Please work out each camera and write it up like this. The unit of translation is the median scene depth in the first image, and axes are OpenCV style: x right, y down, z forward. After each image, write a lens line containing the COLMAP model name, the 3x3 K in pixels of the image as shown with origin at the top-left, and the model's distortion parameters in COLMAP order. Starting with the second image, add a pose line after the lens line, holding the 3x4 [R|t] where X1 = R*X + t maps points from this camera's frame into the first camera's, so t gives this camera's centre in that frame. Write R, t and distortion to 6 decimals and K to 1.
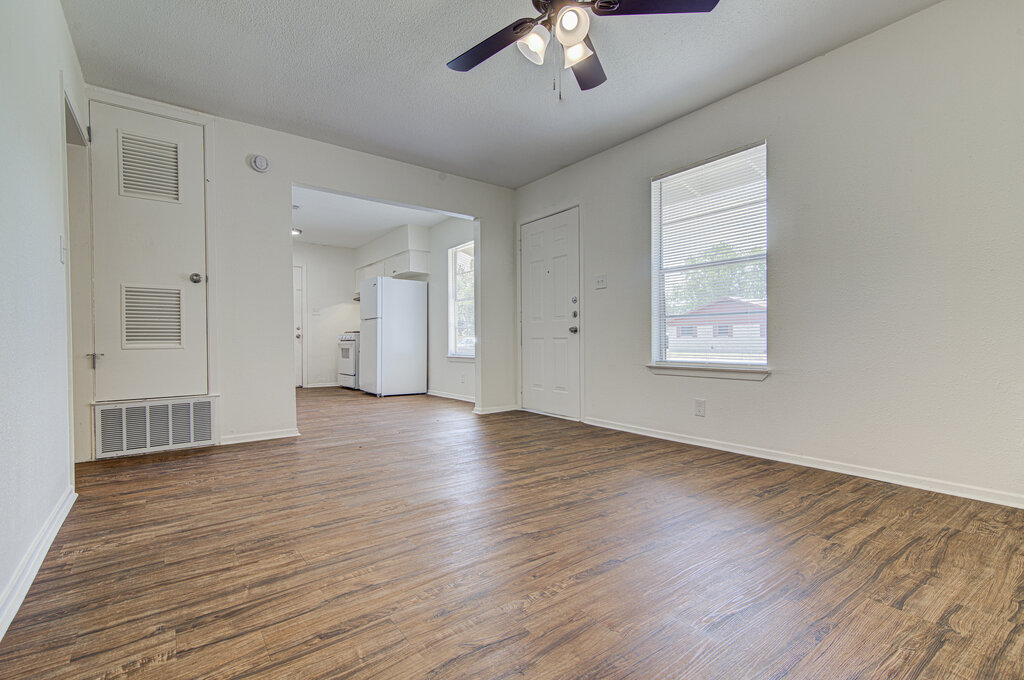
lens RADIAL K [[457.2, 0, 512.0], [0, 457.2, 340.0], [0, 0, 1]] dist [0.018401, -0.000391]
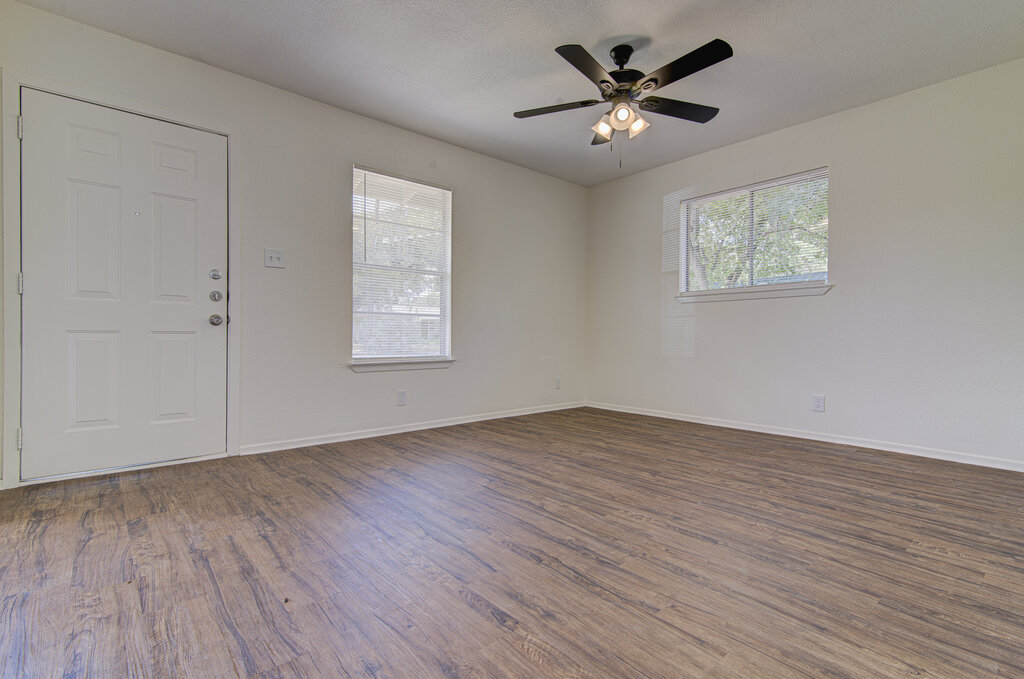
lens RADIAL K [[465.2, 0, 512.8], [0, 465.2, 338.9], [0, 0, 1]] dist [0.016659, -0.000962]
pose [[-0.058241, -0.001049, 0.998302, -1.565424], [-0.005297, 0.999986, 0.000742, 0.005121], [-0.998288, -0.005244, -0.058246, 1.715166]]
